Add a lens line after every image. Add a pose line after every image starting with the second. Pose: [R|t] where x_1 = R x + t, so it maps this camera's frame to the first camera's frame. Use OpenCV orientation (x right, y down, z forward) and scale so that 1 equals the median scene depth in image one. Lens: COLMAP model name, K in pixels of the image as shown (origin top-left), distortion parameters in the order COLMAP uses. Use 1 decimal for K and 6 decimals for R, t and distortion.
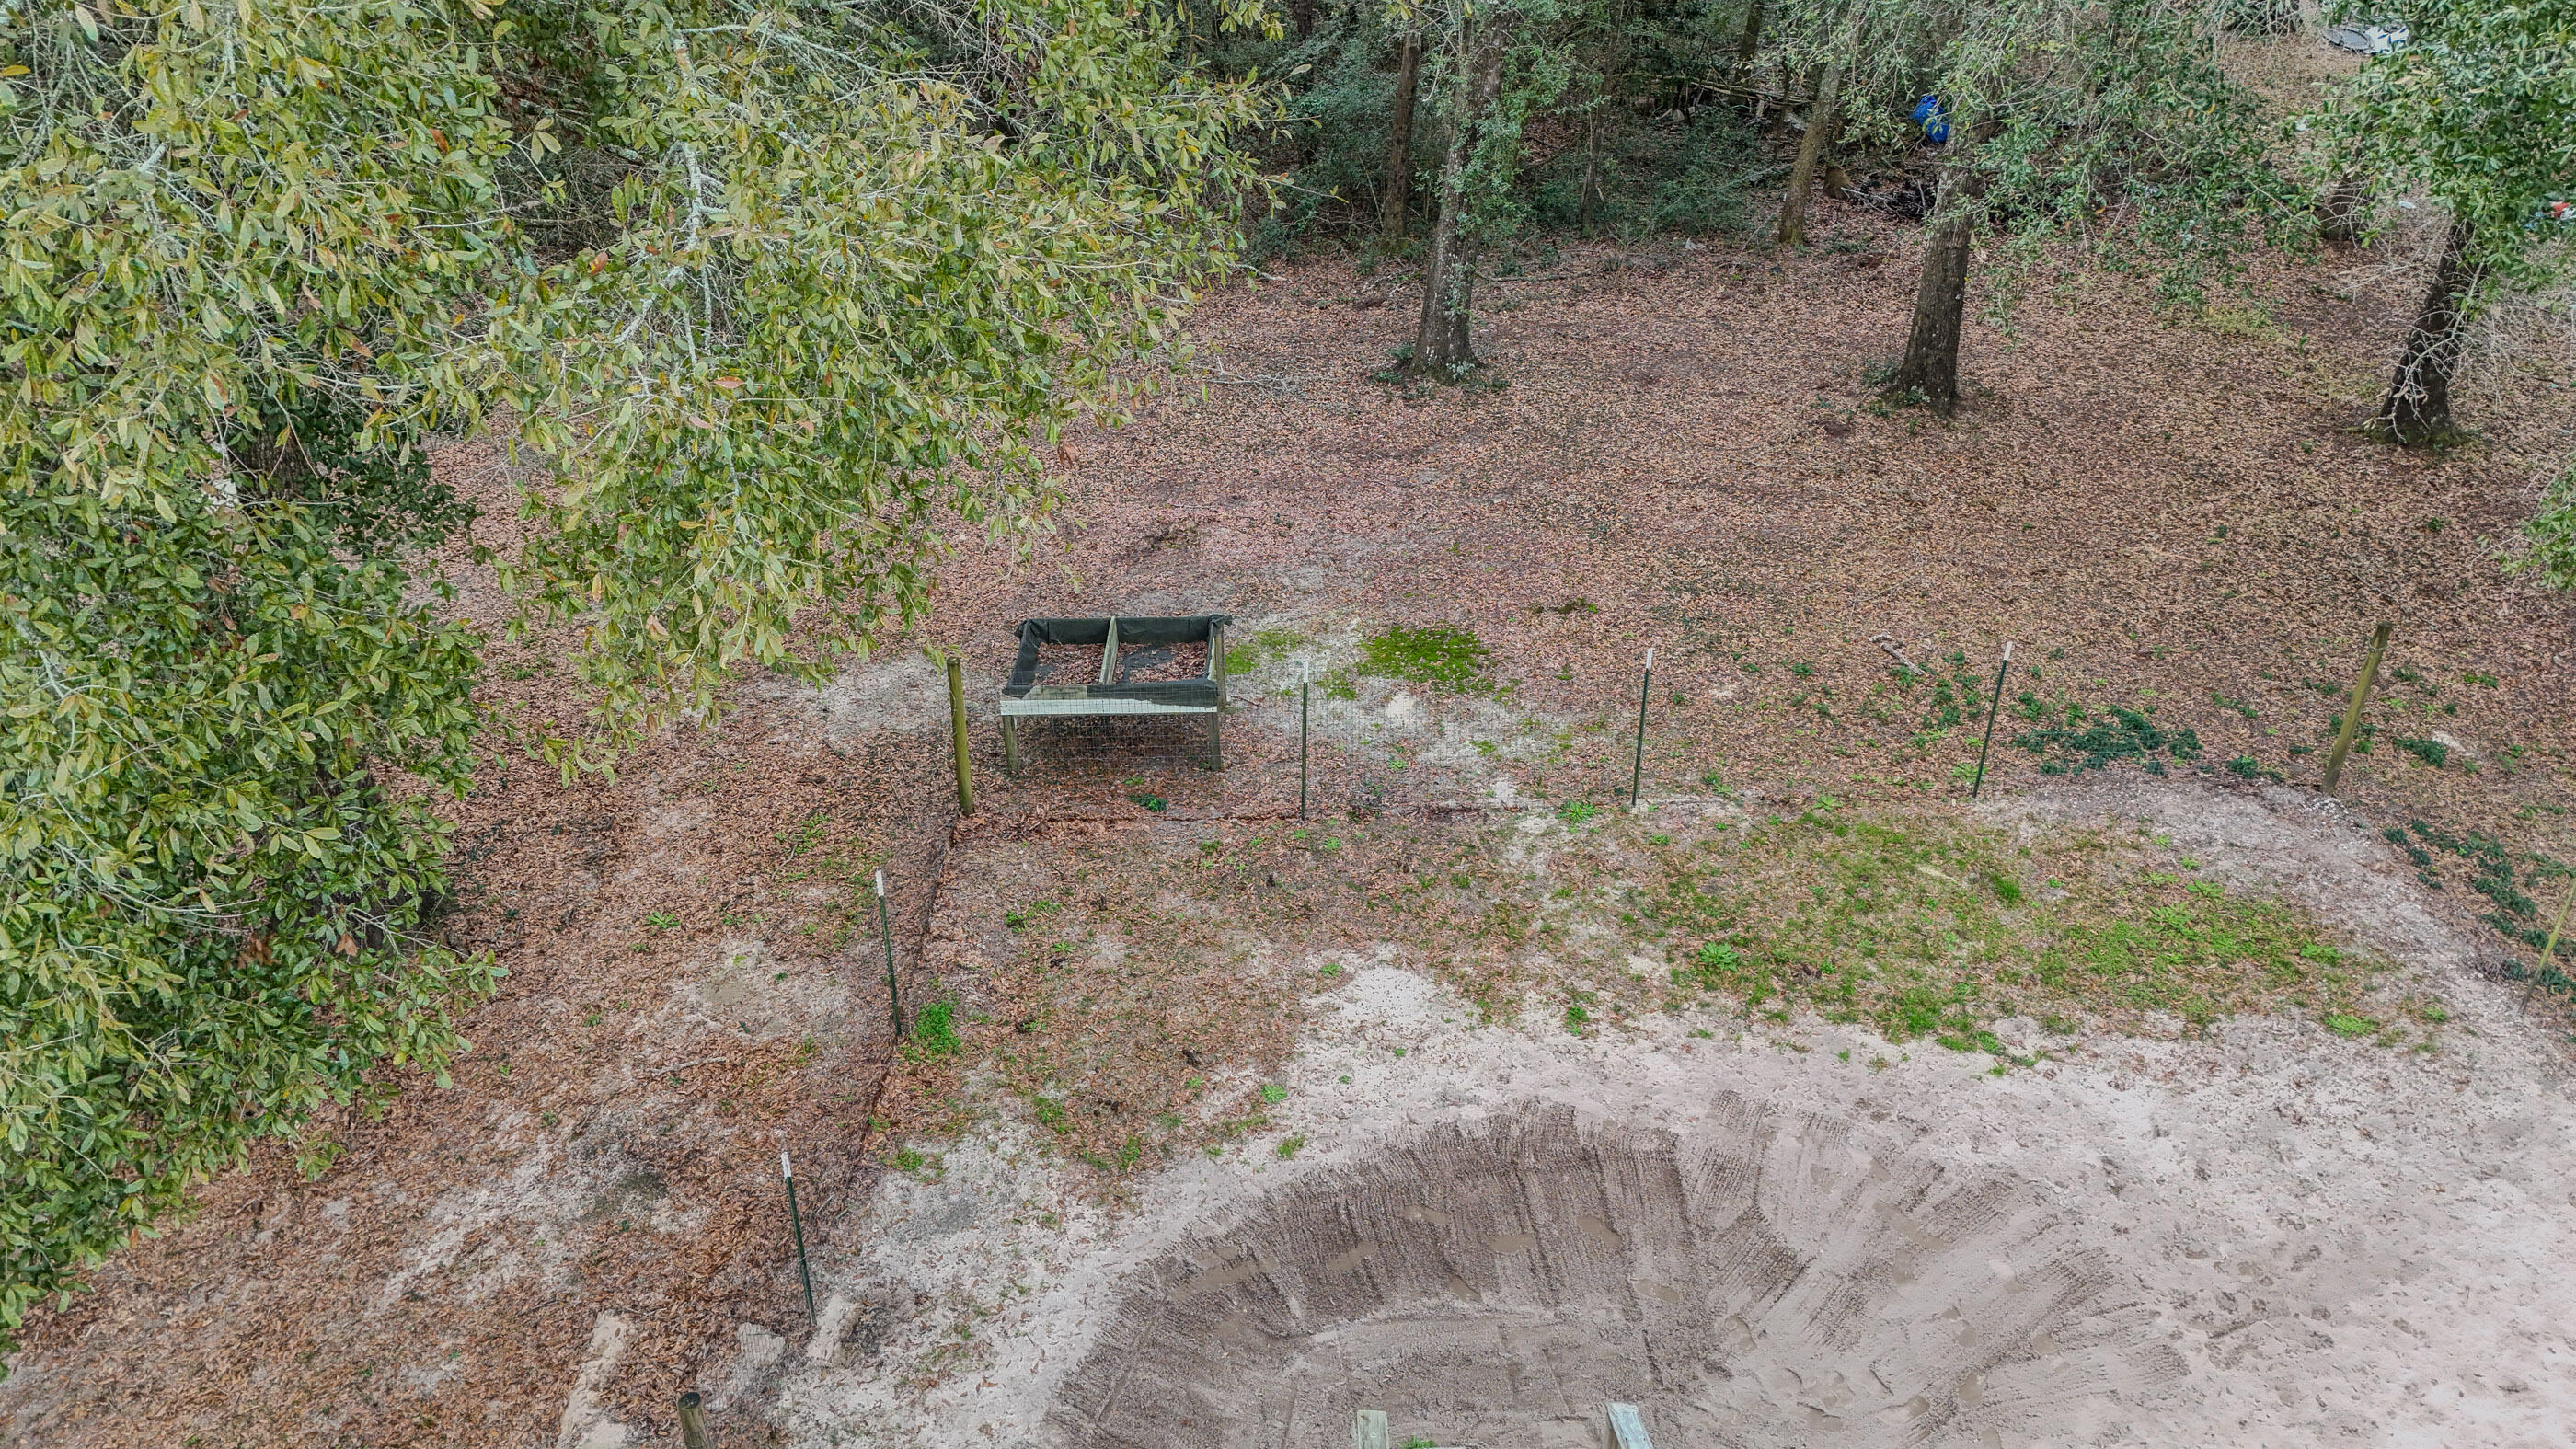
lens RADIAL K [[1855.1, 0, 1288.9], [0, 1855.1, 726.9], [0, 0, 1]] dist [0.055681, -0.055132]
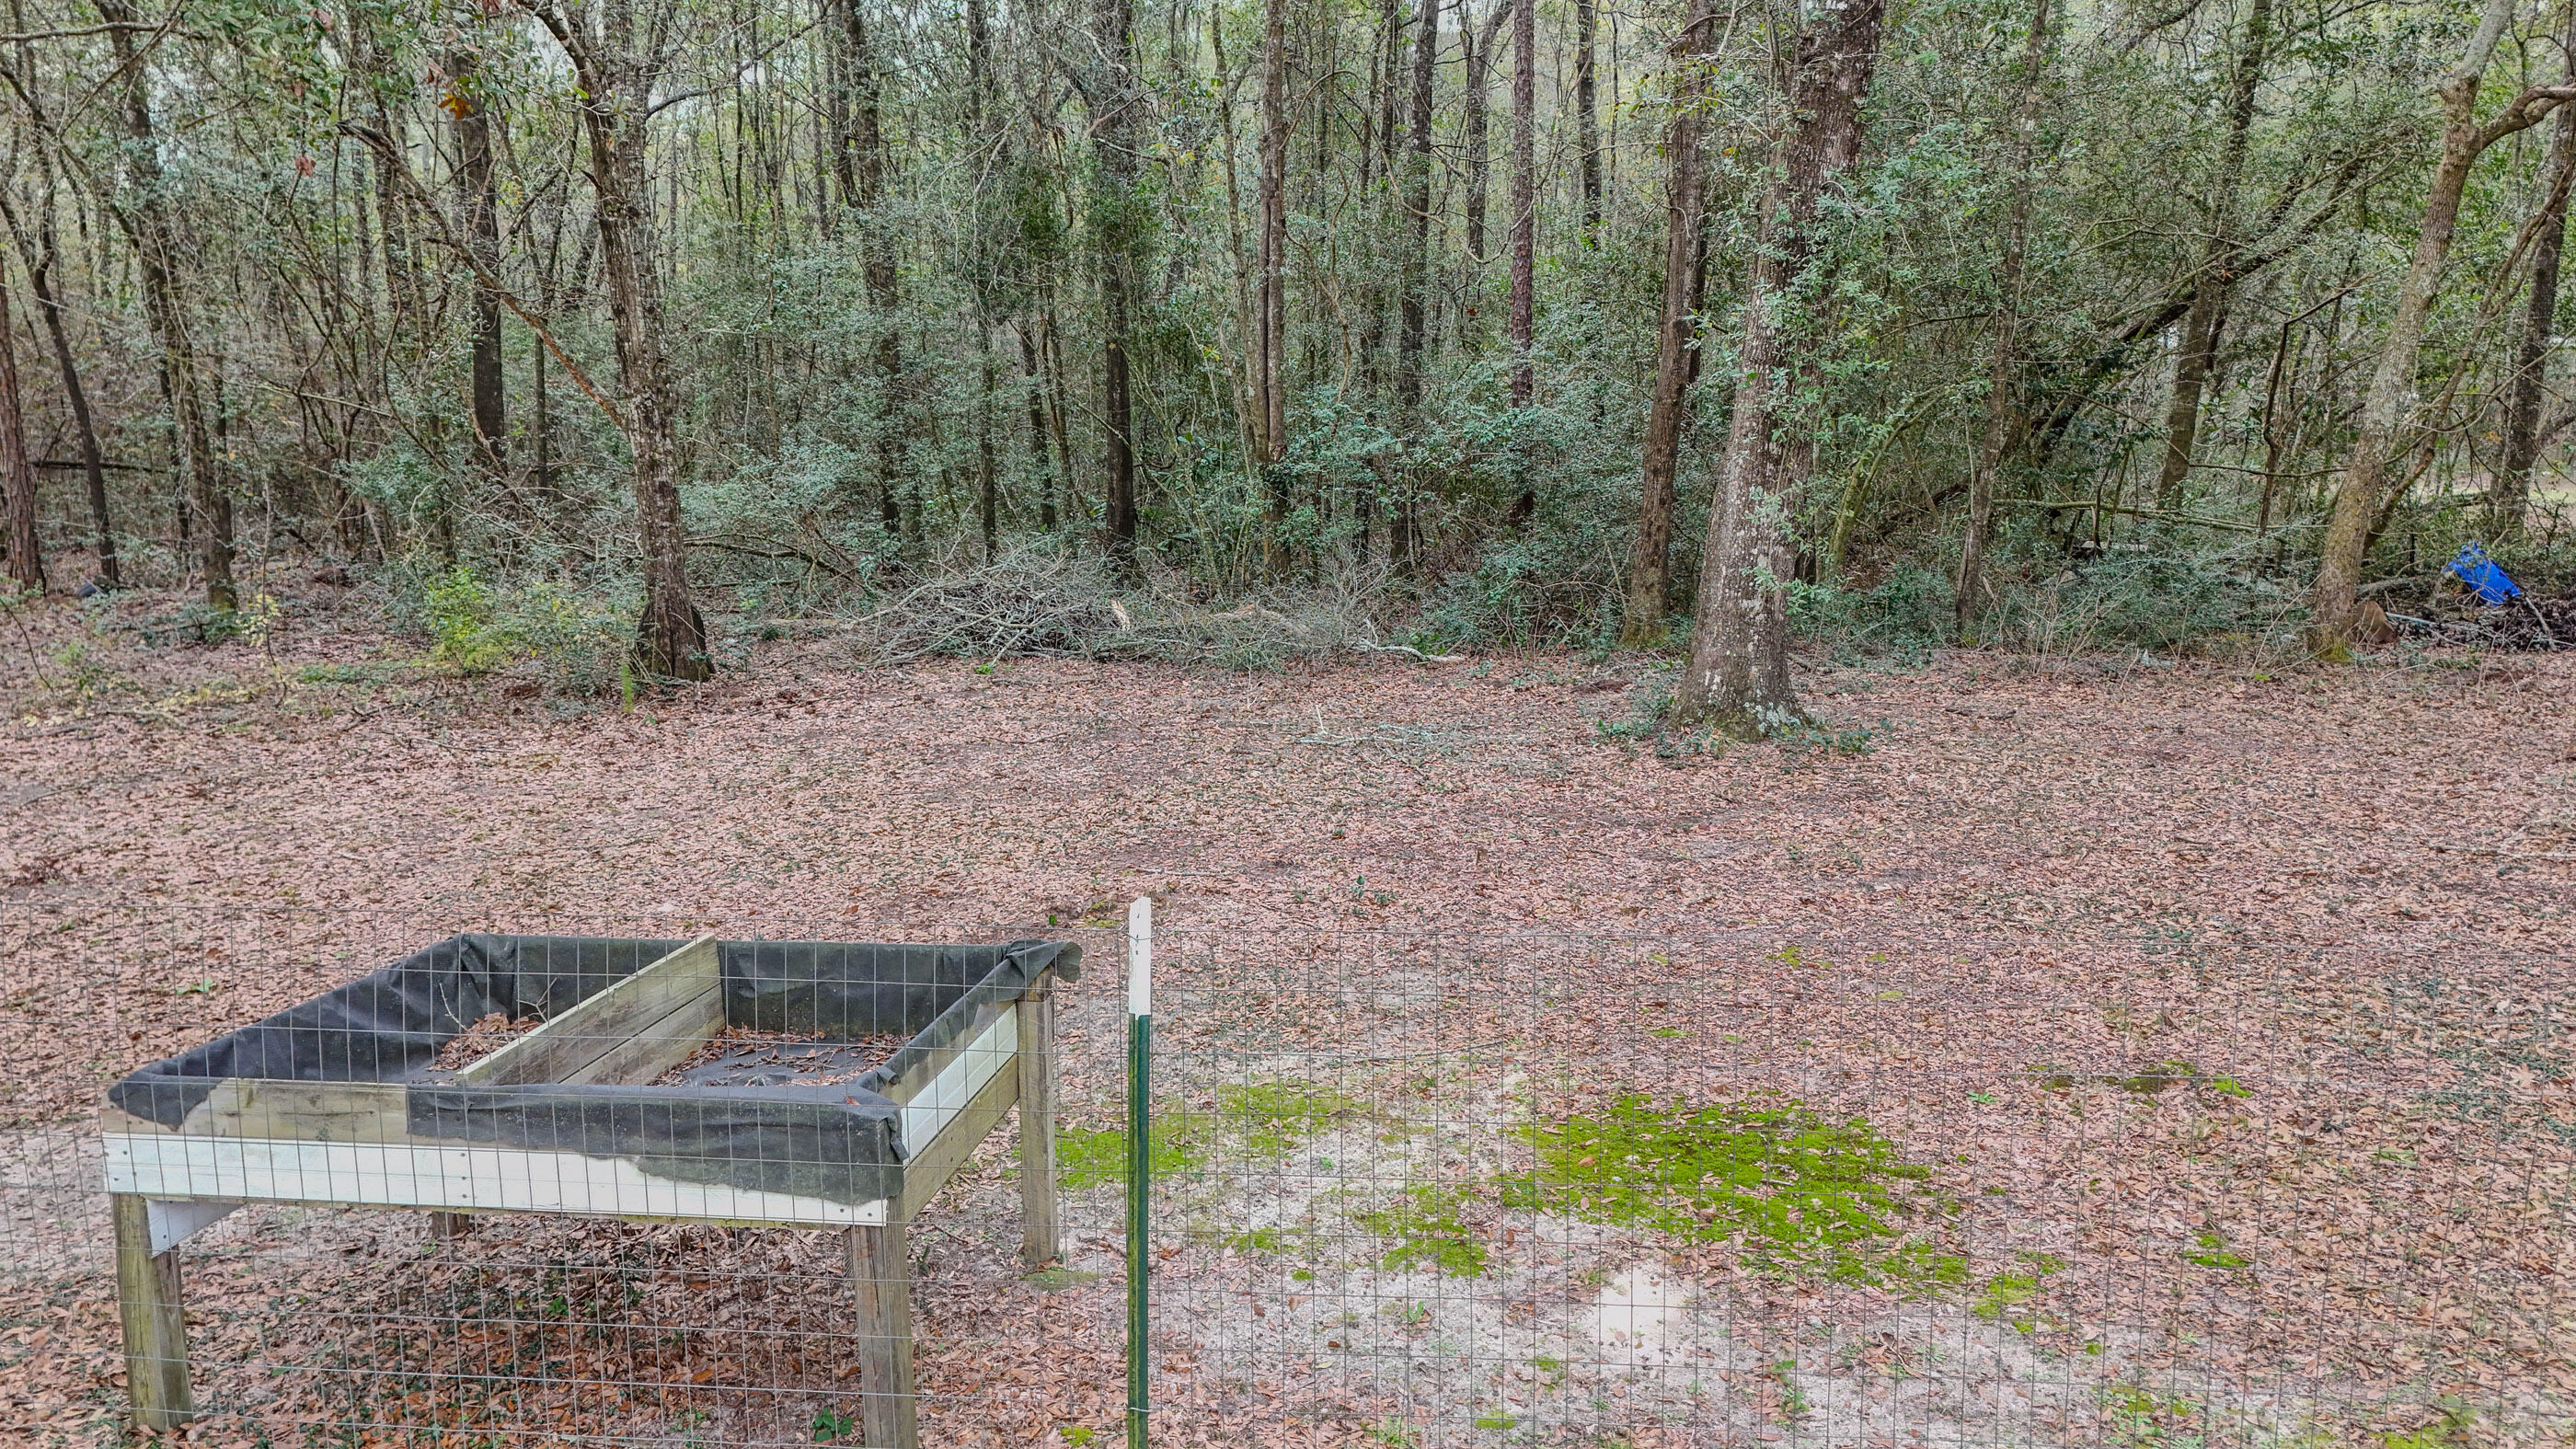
lens RADIAL K [[1855.1, 0, 1286.1], [0, 1855.1, 729.3], [0, 0, 1]] dist [0.055681, -0.055132]
pose [[0.989090, 0.031614, -0.143878, 0.042924], [-0.083697, 0.924343, -0.372271, 0.017224], [0.121224, 0.380252, 0.916904, 0.659676]]
